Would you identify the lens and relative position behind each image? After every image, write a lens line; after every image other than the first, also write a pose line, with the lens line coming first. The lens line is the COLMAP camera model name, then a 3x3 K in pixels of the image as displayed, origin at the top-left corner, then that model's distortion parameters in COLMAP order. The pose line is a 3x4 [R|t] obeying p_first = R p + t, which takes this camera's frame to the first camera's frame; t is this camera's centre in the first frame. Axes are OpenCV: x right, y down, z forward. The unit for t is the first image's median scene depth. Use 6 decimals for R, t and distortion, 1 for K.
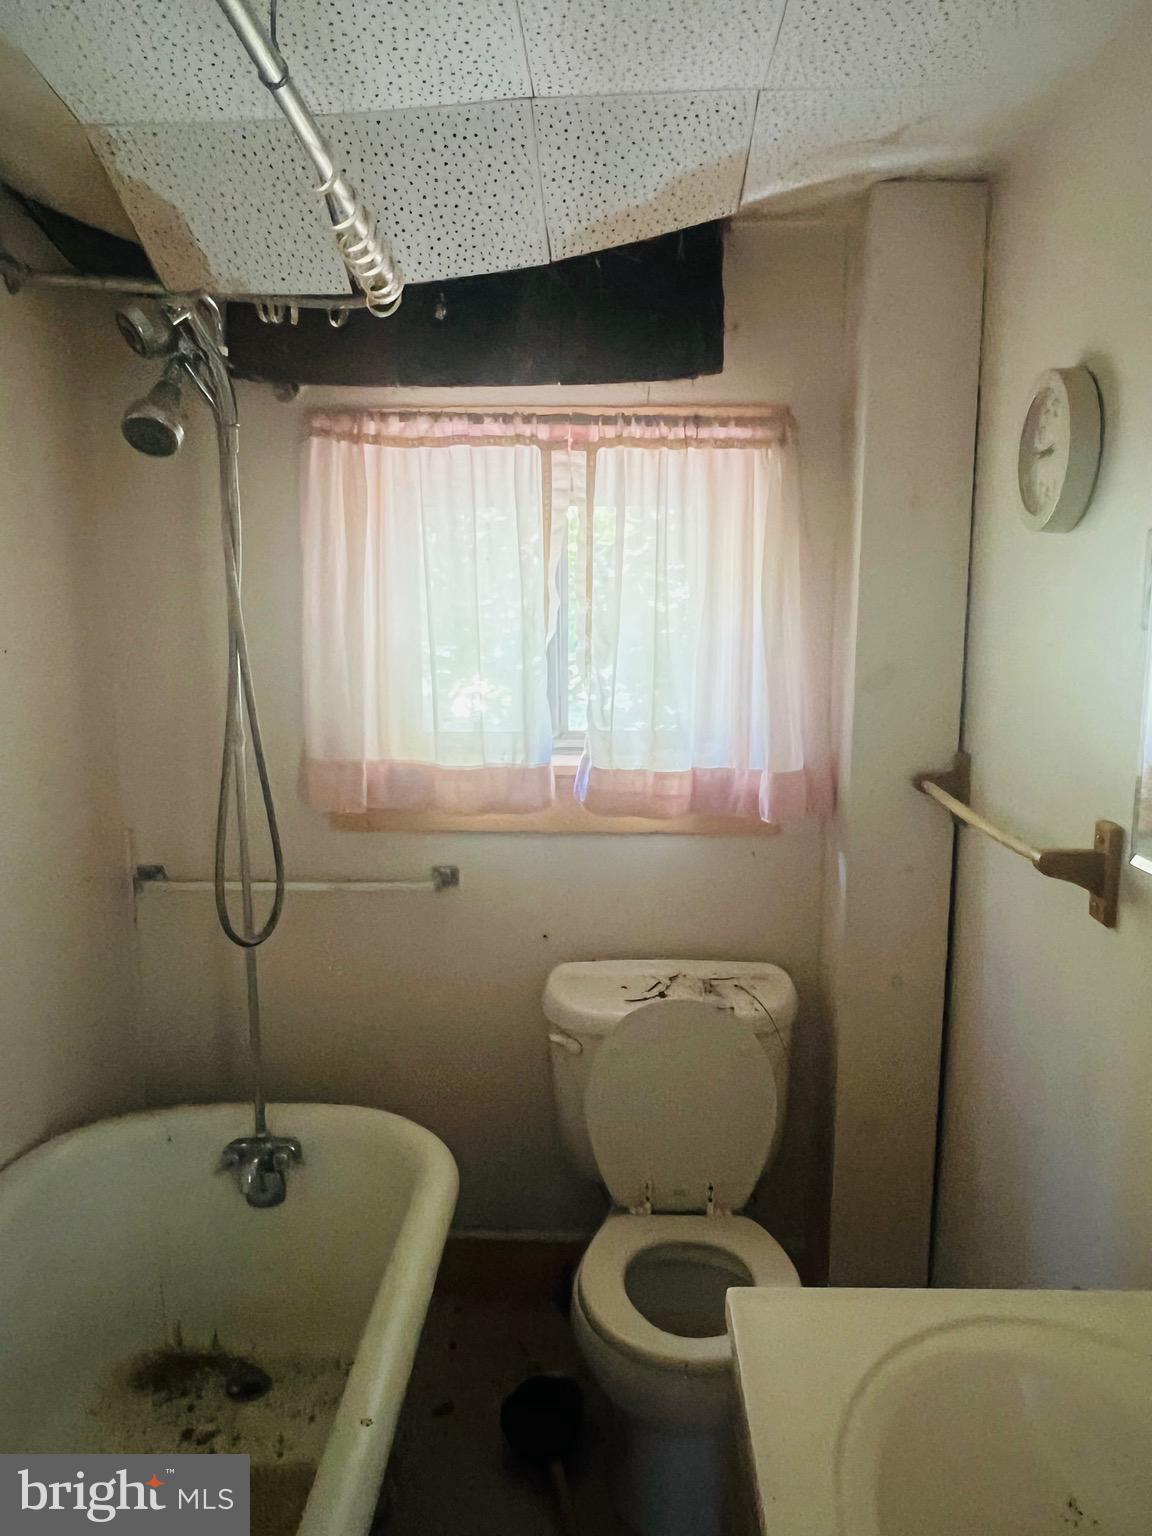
lens RADIAL K [[1121.1, 0, 577.9], [0, 1121.1, 767.3], [0, 0, 1]] dist [0.004066, -0.006073]
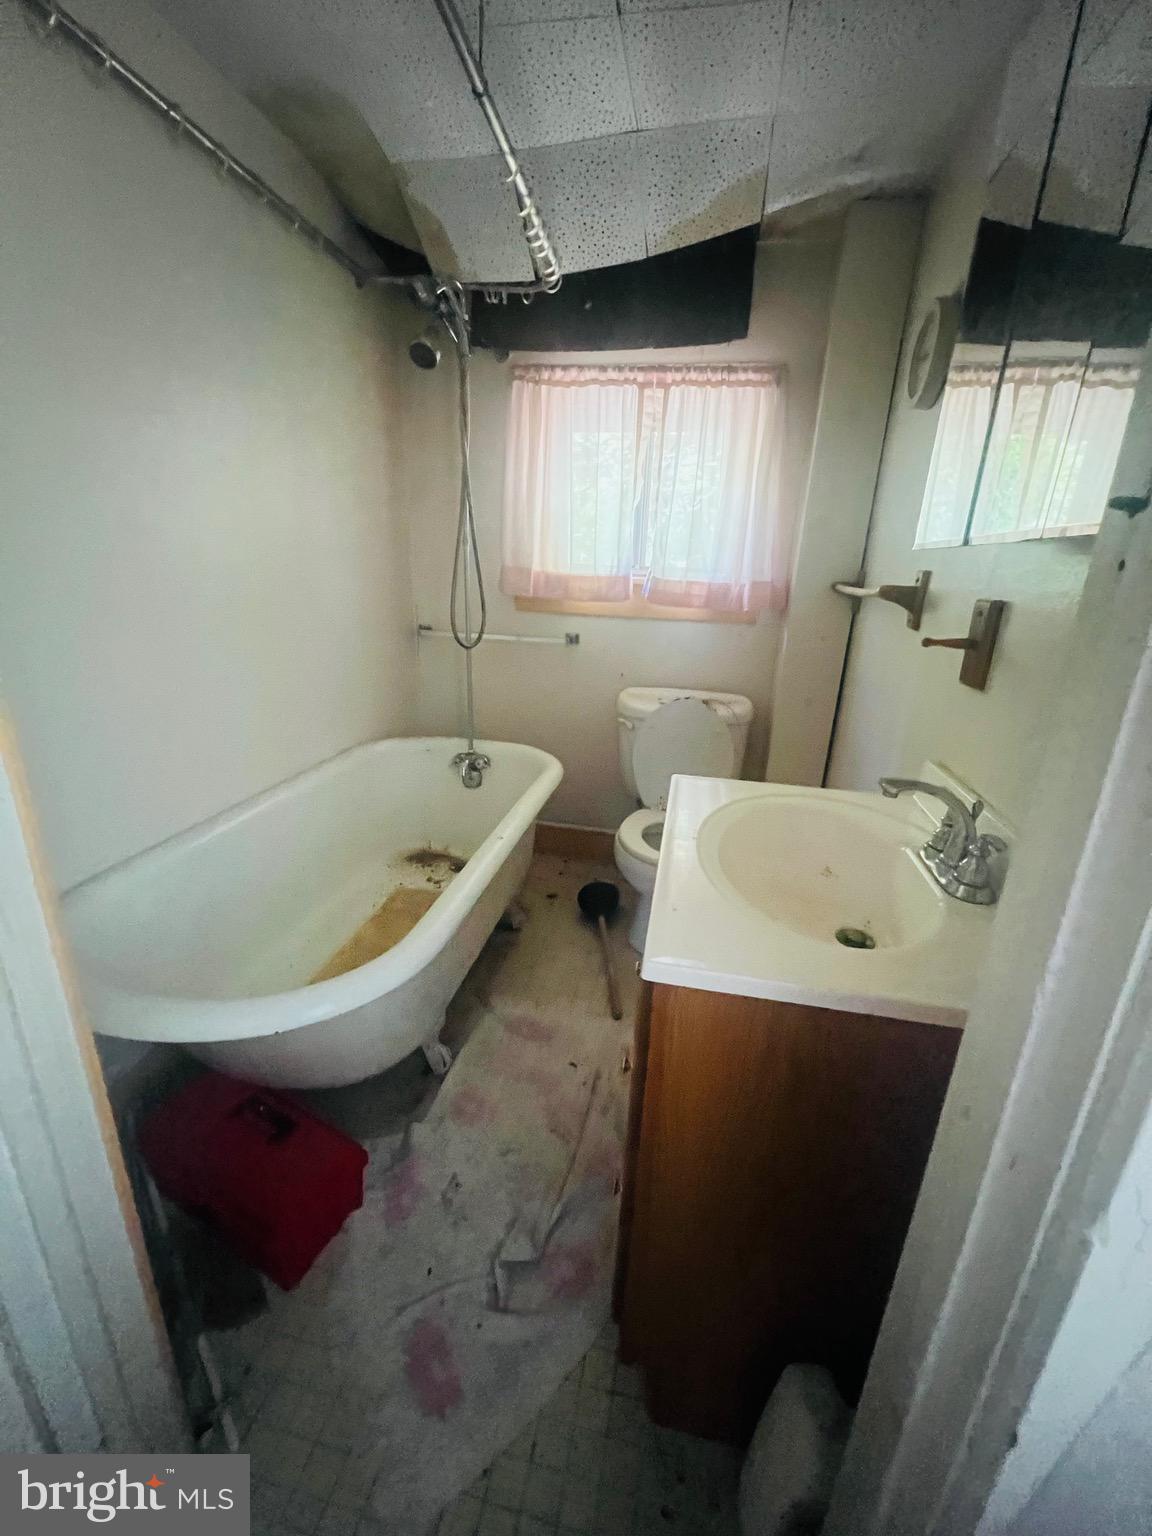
lens RADIAL K [[618.2, 0, 577.0], [0, 618.2, 767.4], [0, 0, 1]] dist [-0.001259, 0.000557]
pose [[0.984731, 0.090534, -0.148690, 0.071891], [-0.066753, 0.985215, 0.157785, 0.162056], [0.160777, -0.145451, 0.976215, -0.058800]]
